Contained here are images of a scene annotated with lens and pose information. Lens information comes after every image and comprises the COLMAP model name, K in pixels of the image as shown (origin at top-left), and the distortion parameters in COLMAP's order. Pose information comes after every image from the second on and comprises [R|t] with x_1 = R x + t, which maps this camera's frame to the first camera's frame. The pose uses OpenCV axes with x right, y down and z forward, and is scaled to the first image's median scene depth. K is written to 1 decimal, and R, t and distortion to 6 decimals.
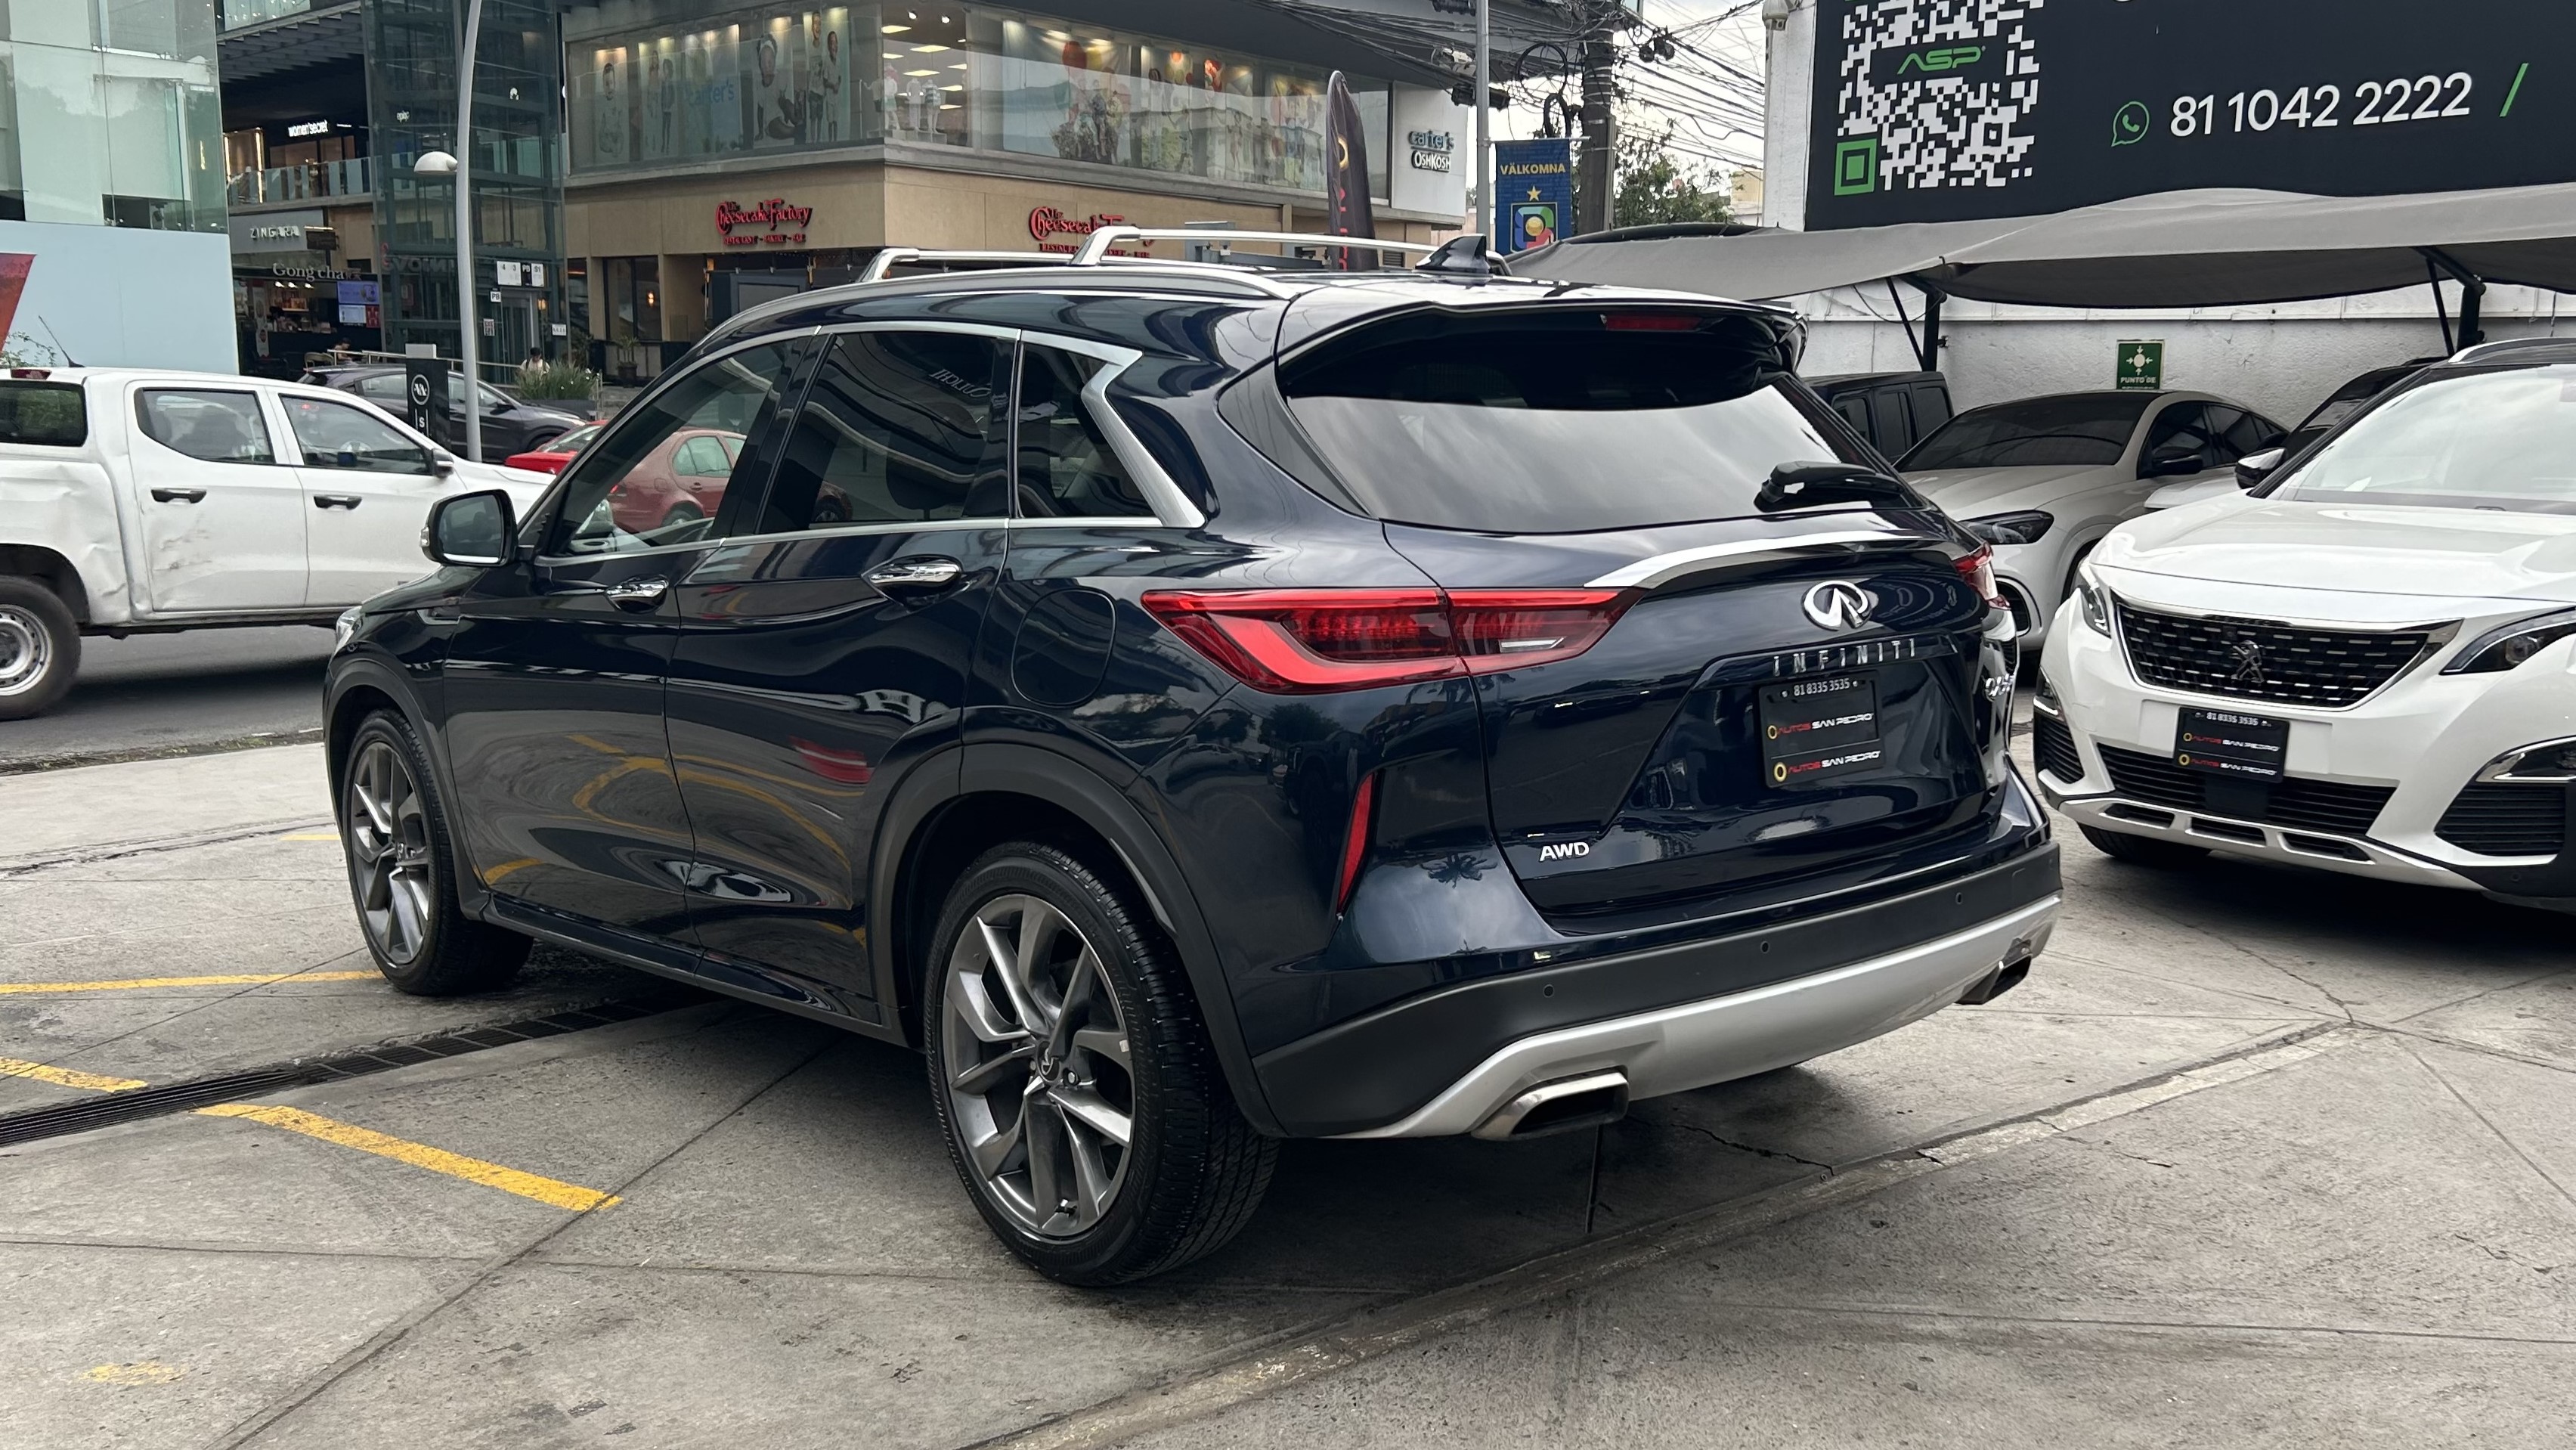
lens RADIAL K [[2377.9, 0, 1290.5], [0, 2377.9, 839.0], [0, 0, 1]] dist [0.033042, -0.011683]
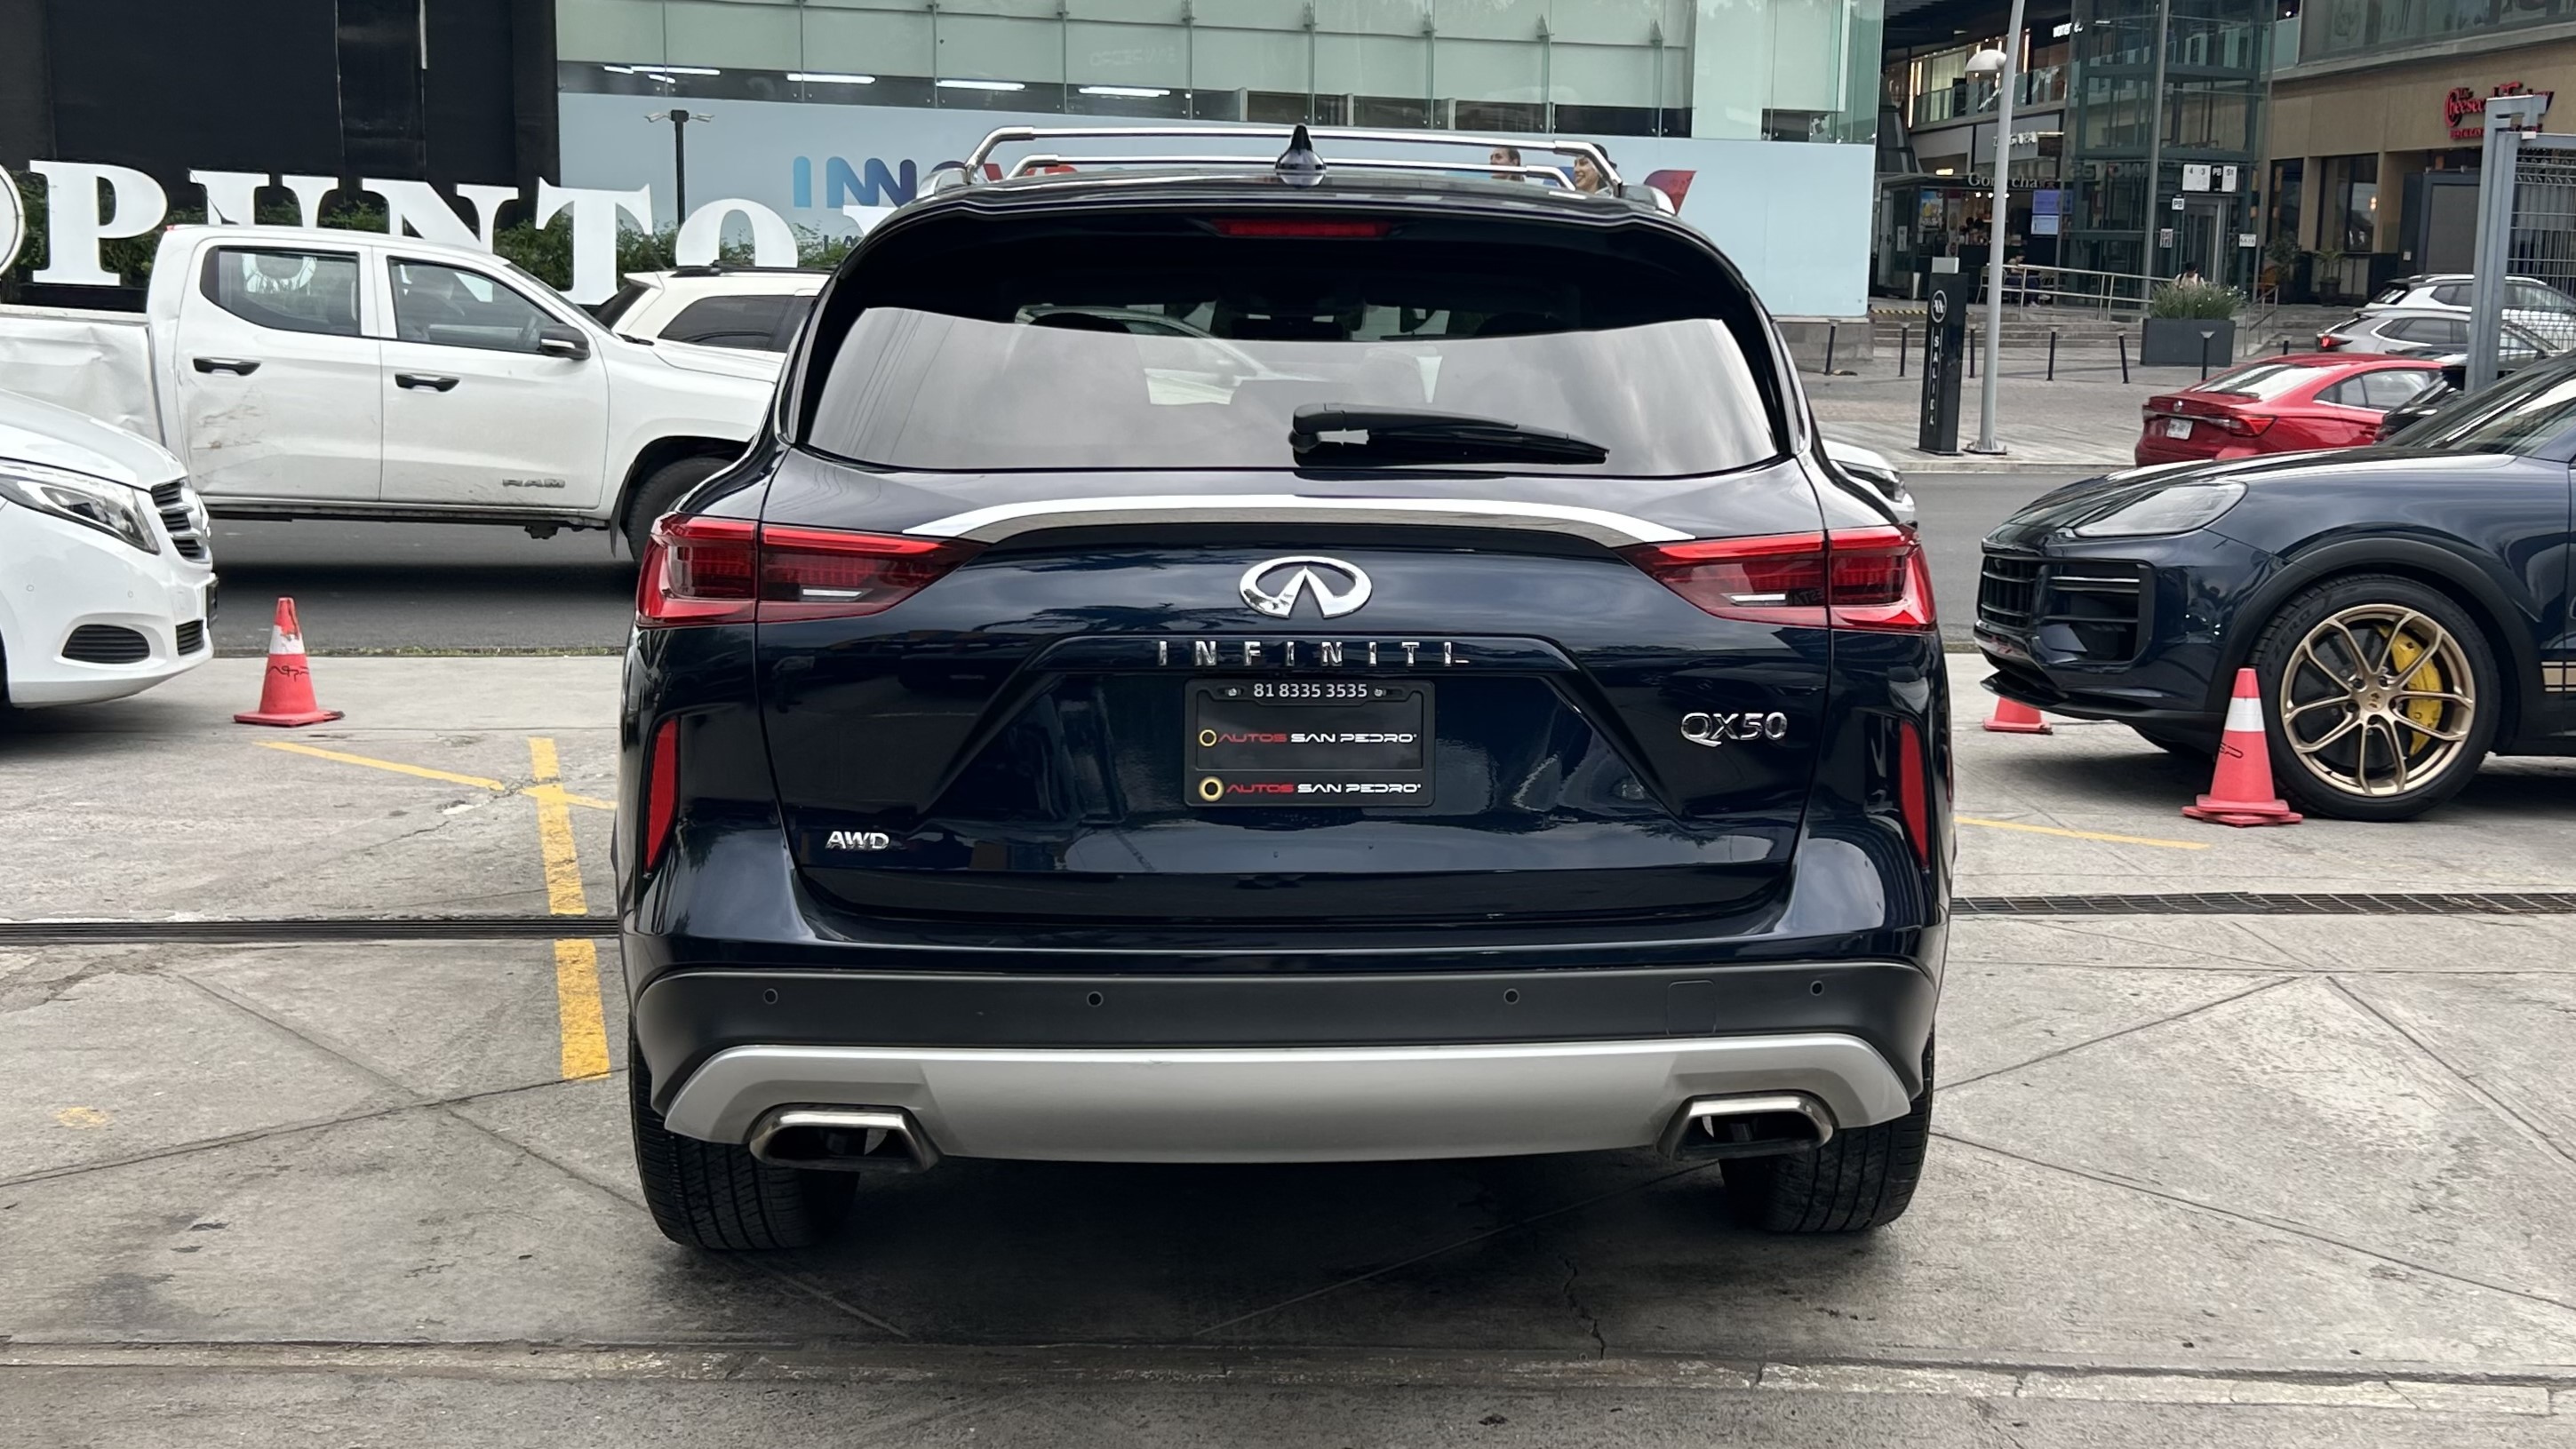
lens RADIAL K [[2672.4, 0, 1288.0], [0, 2672.4, 724.5], [0, 0, 1]] dist [0.026538, -0.023675]
pose [[0.774814, 0.112186, -0.622156, 0.610170], [-0.131805, 0.991168, 0.014580, -0.051762], [0.618297, 0.070706, 0.782758, 0.252001]]
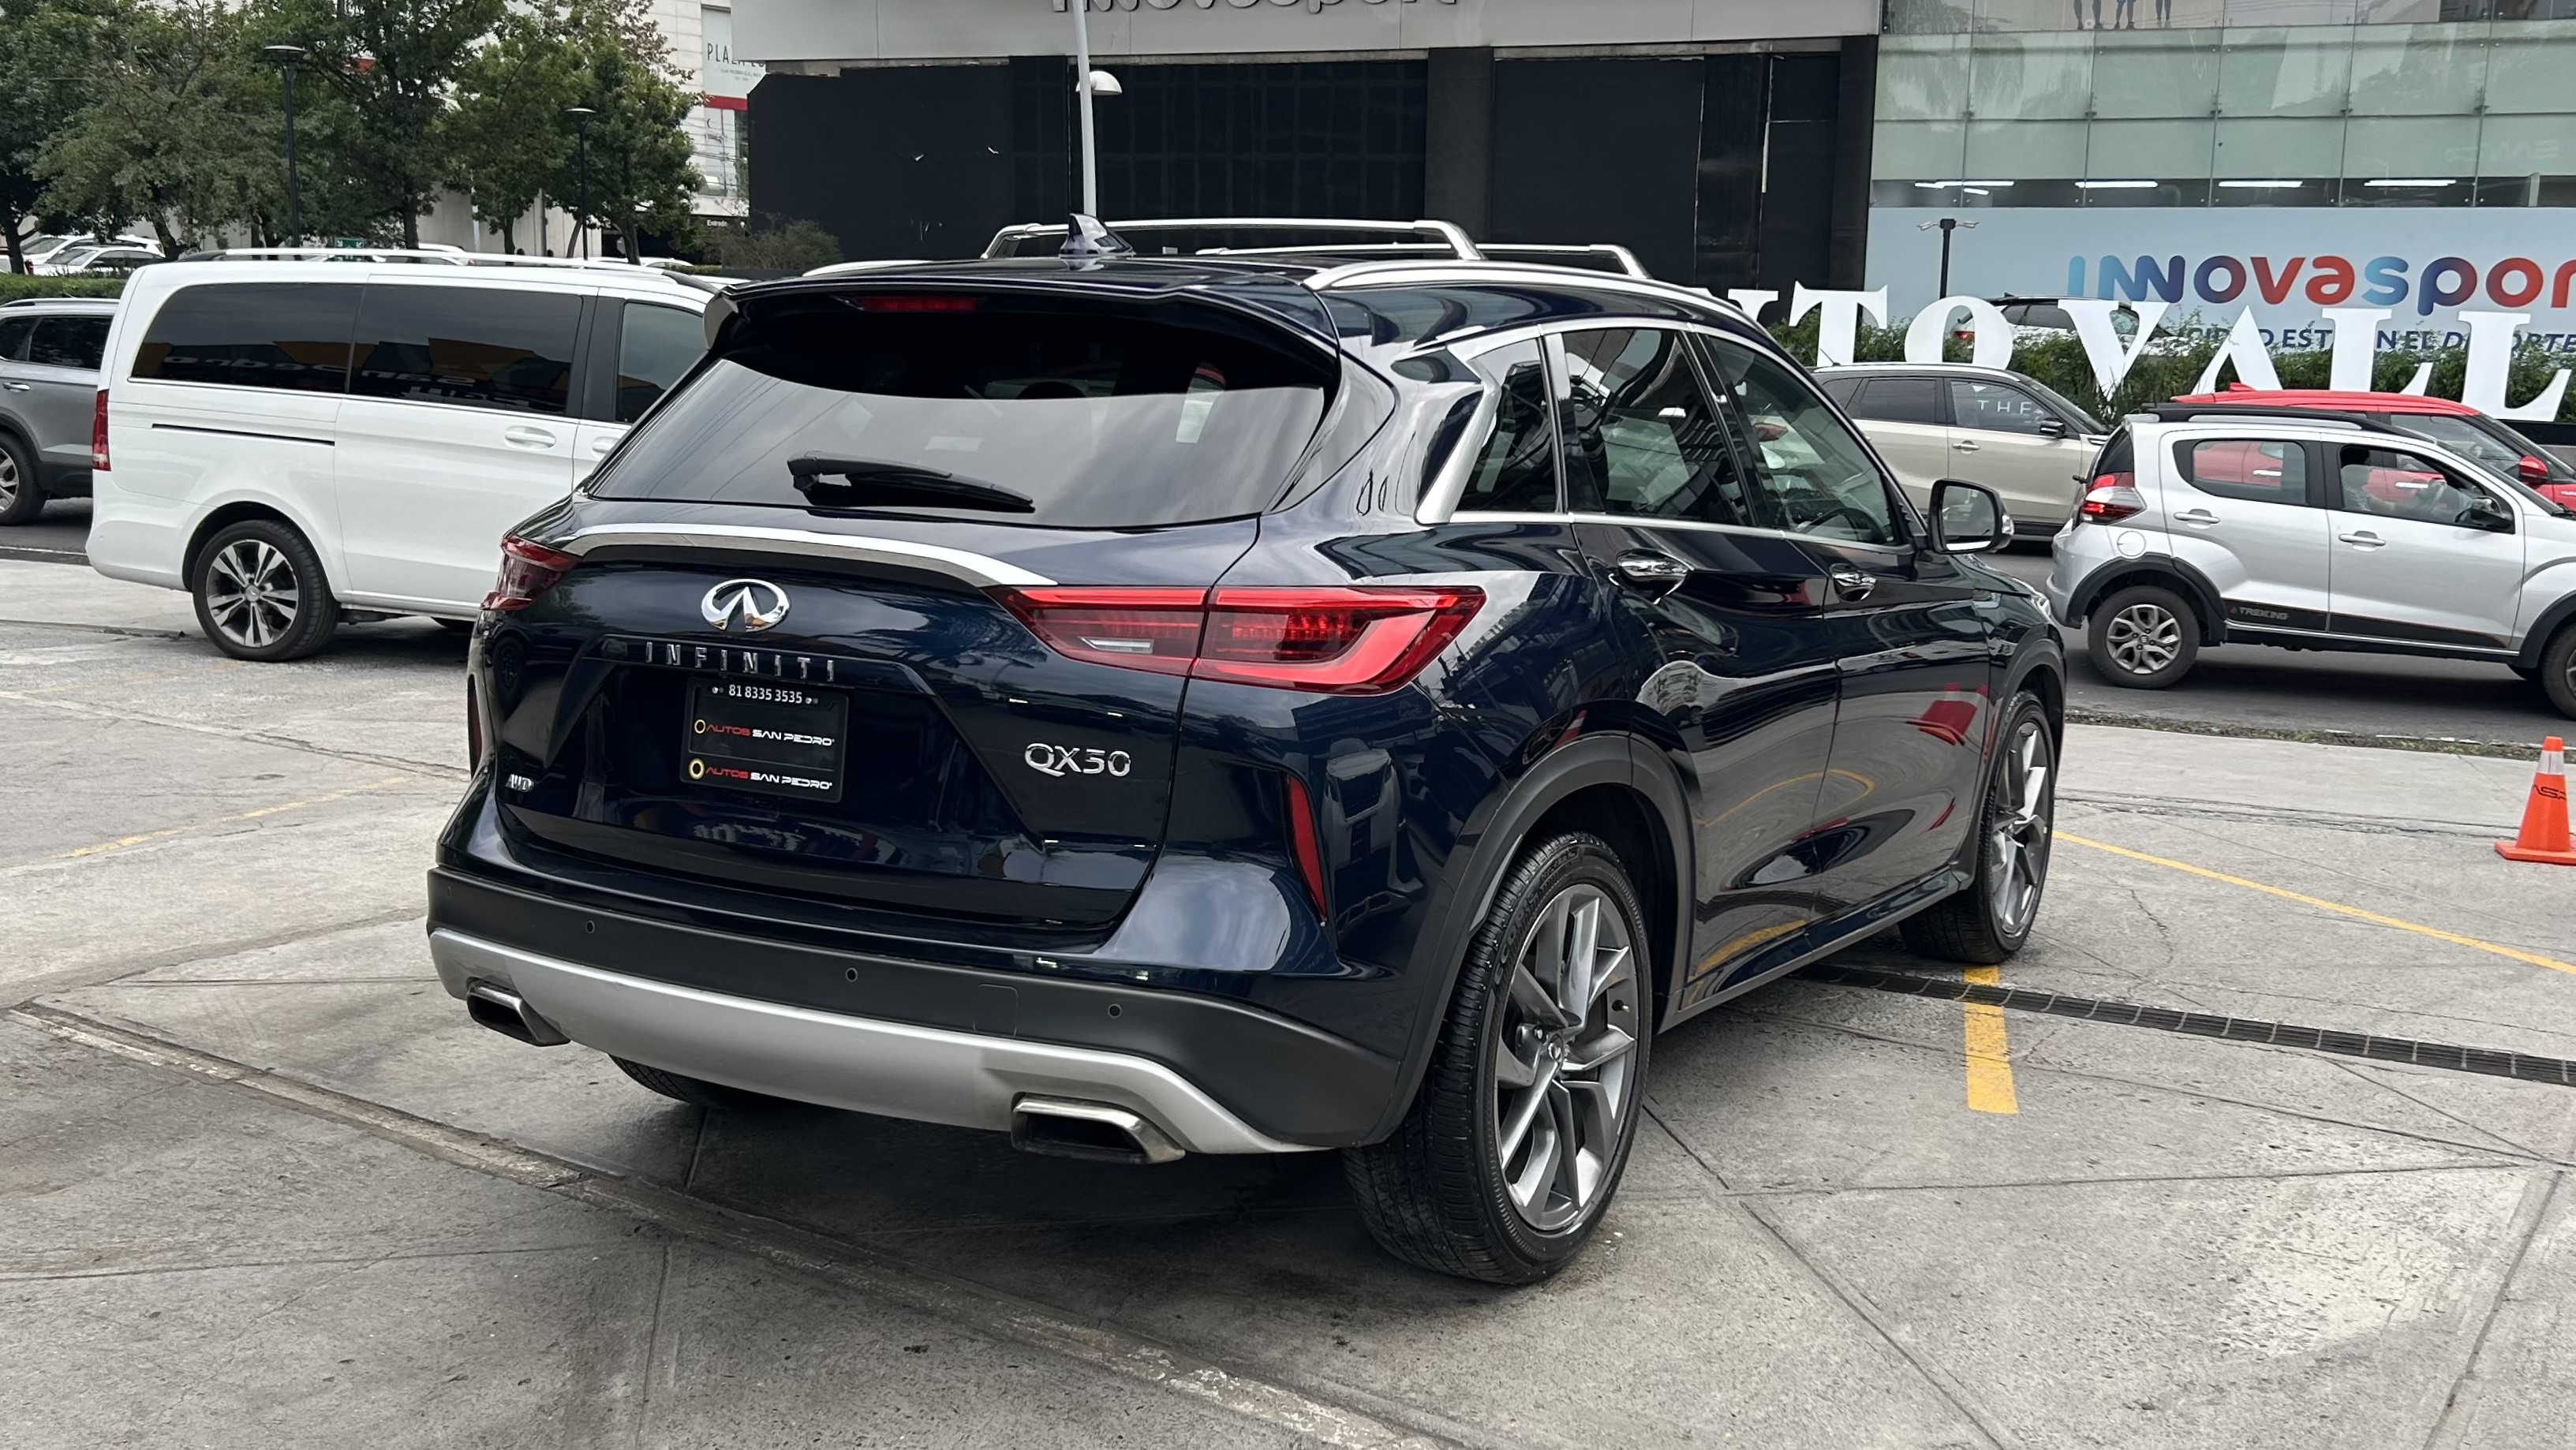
lens RADIAL K [[2275.4, 0, 1206.2], [0, 2275.4, 781.2], [0, 0, 1]] dist [0.018818, 0.006070]
pose [[0.296807, 0.179140, -0.937984, 0.884235], [-0.194181, 0.973047, 0.124391, -0.138925], [0.934986, 0.145219, 0.323593, 0.705467]]
